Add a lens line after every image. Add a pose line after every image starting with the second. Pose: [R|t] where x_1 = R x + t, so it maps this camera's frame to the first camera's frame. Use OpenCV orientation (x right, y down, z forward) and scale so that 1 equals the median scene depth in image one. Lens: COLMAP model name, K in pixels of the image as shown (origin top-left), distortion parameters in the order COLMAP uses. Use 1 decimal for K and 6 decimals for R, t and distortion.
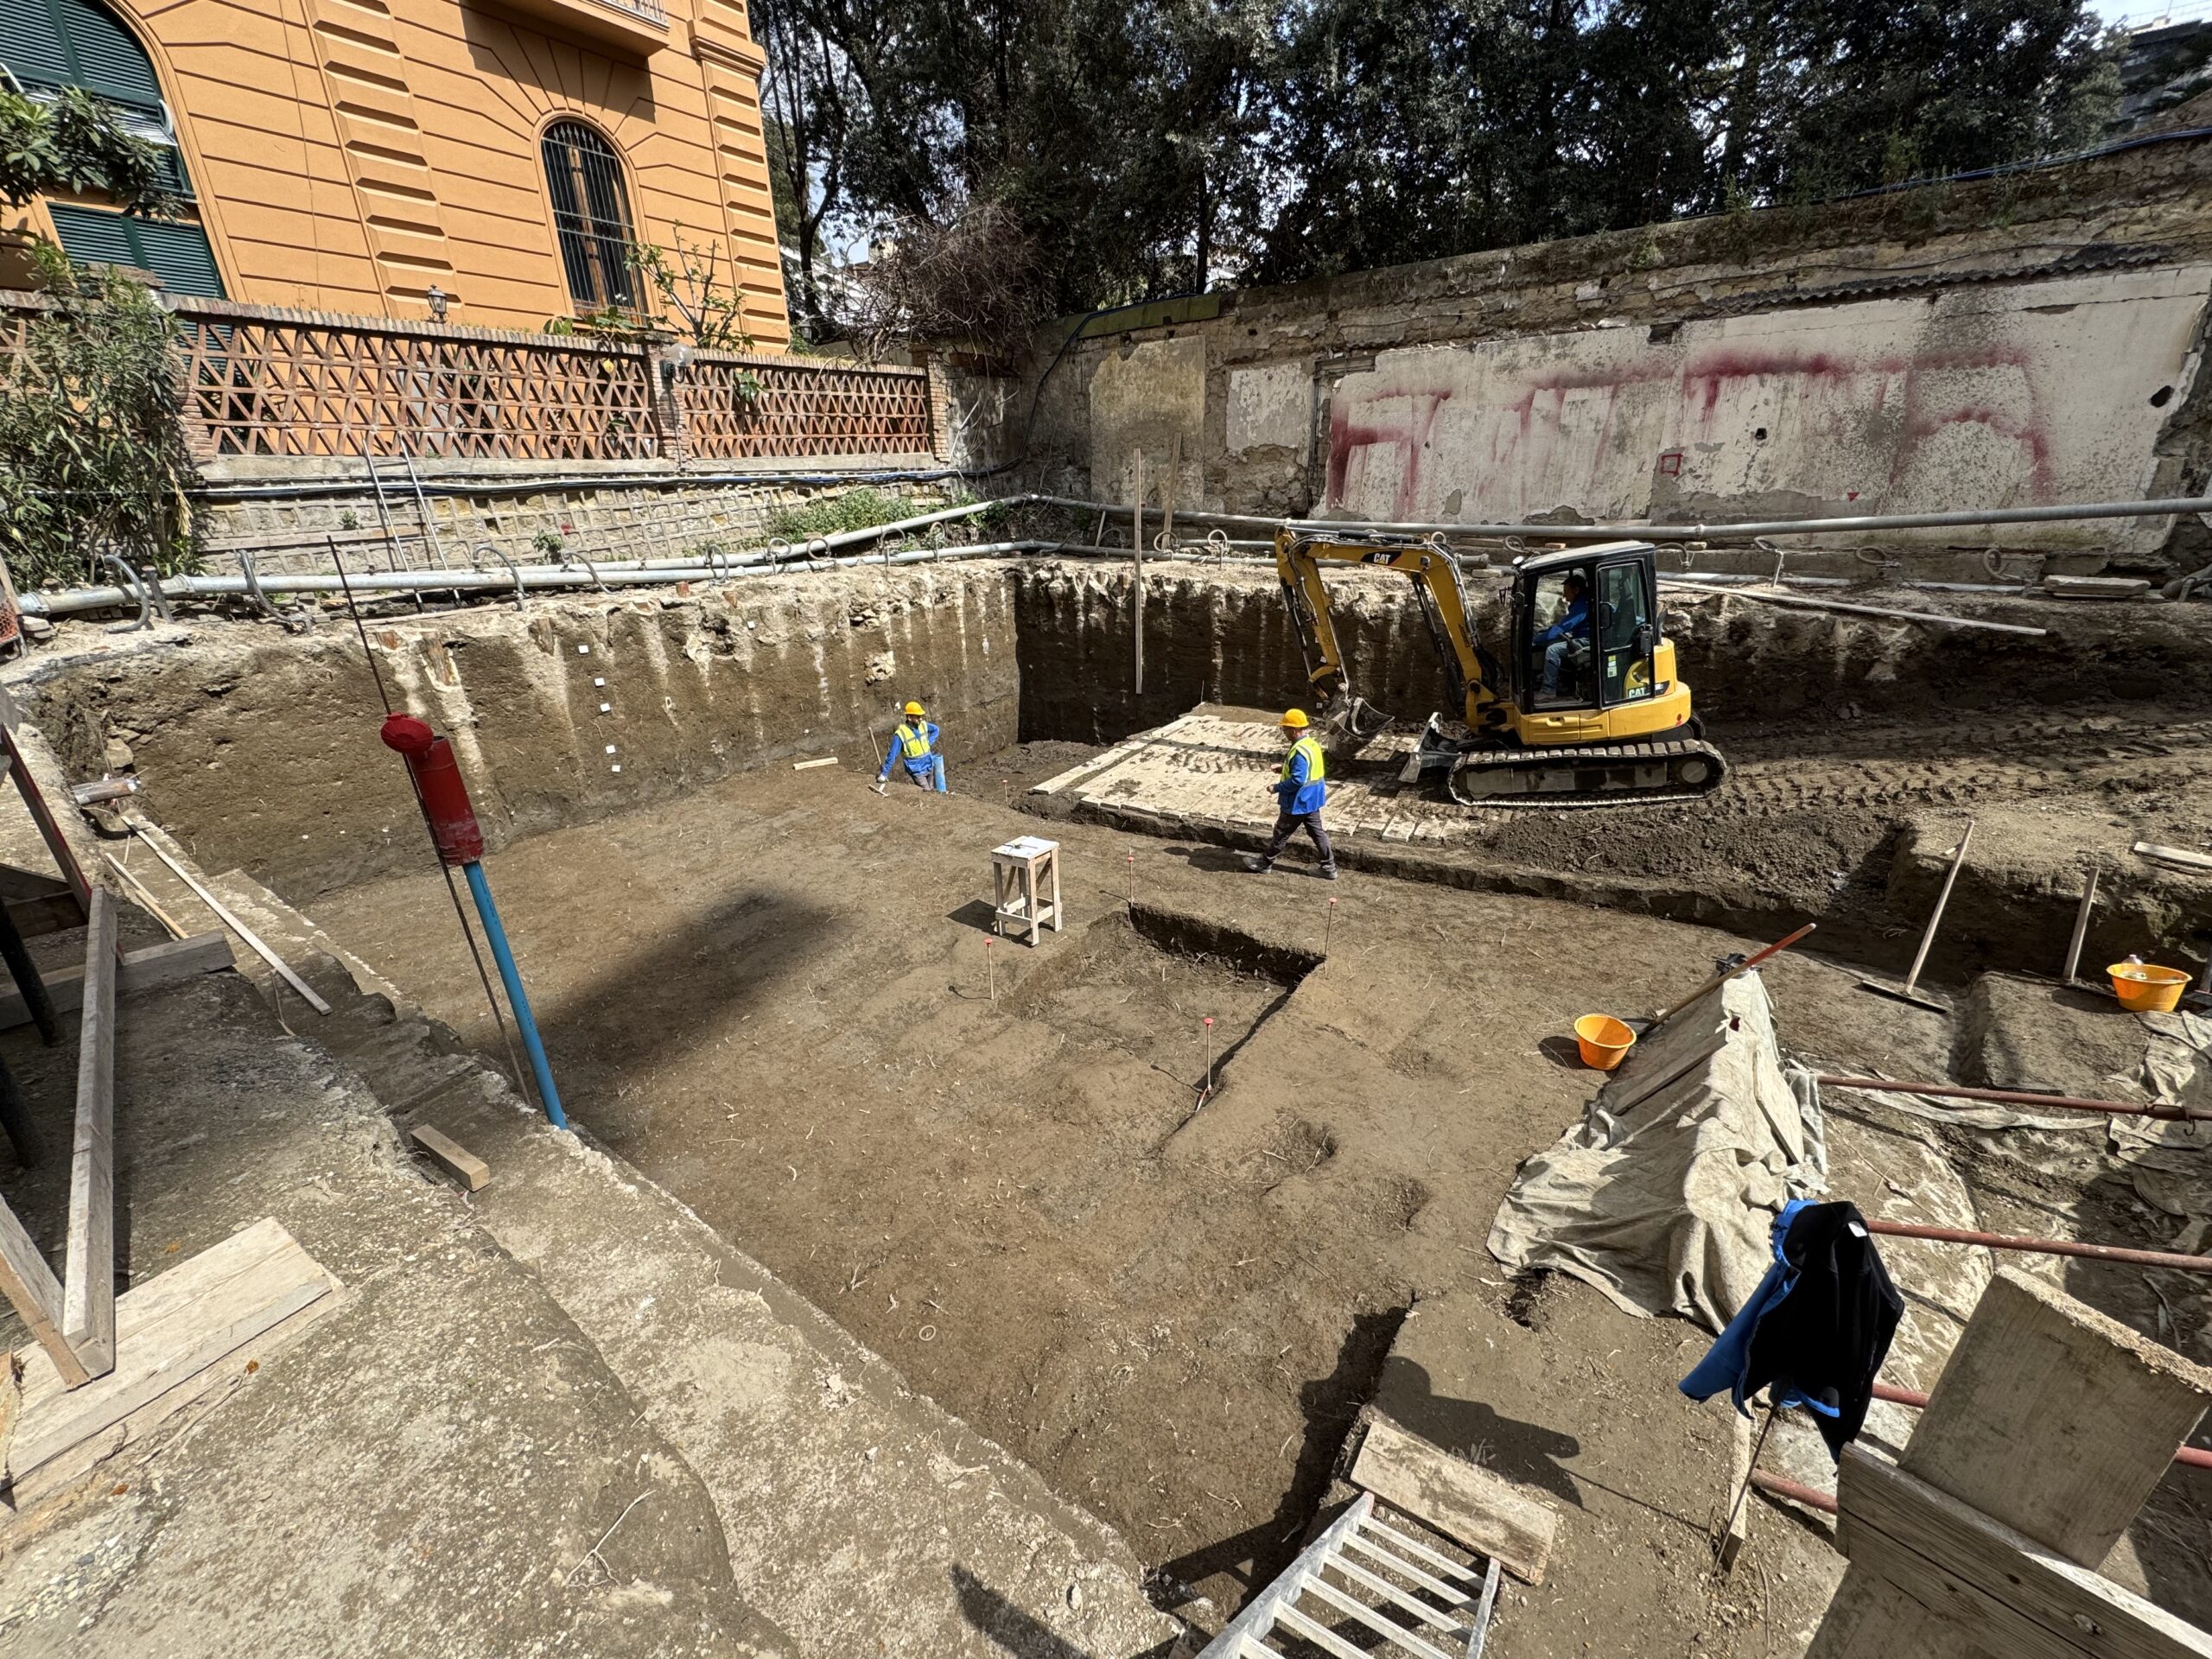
lens RADIAL K [[878.8, 0, 1109.3], [0, 878.8, 823.3], [0, 0, 1]] dist [-0.000342, -0.000404]
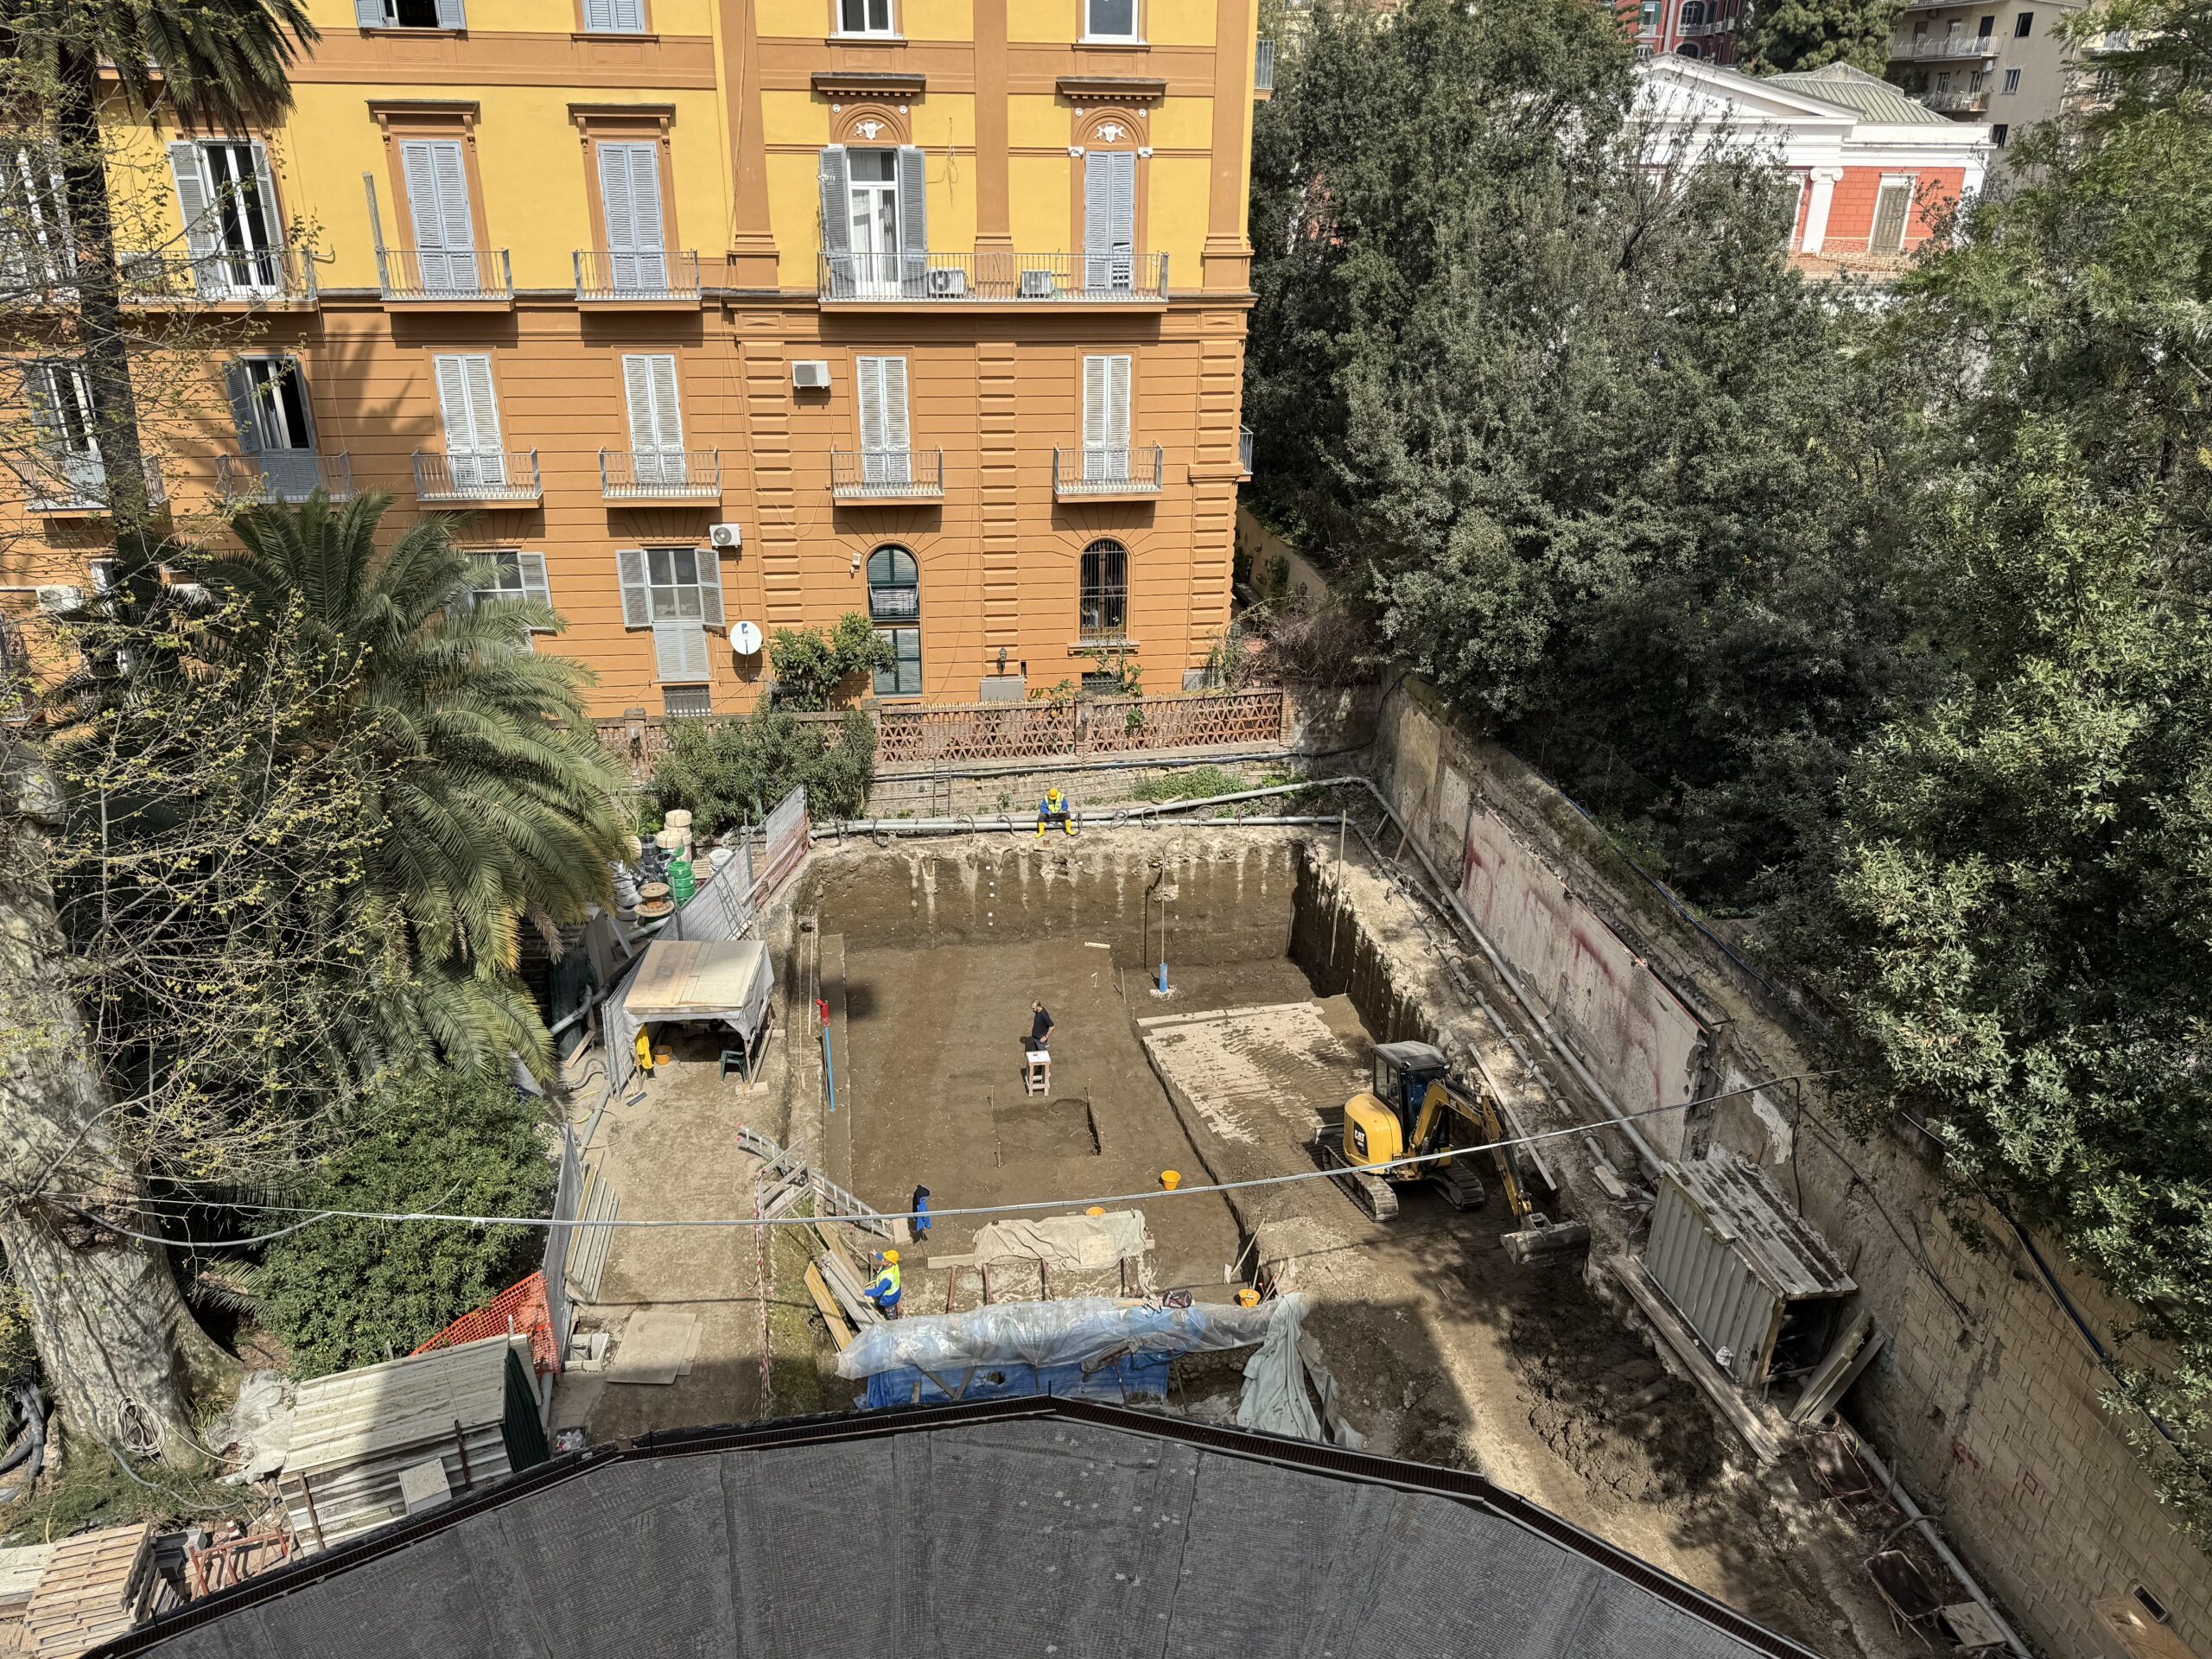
lens RADIAL K [[1523.0, 0, 1103.8], [0, 1523.0, 829.9], [0, 0, 1]] dist [0.000918, 0.000022]
pose [[0.698566, 0.319921, -0.640044, 1.485802], [-0.278779, 0.945489, 0.168326, -0.781805], [0.659005, 0.060844, 0.749673, -1.197895]]
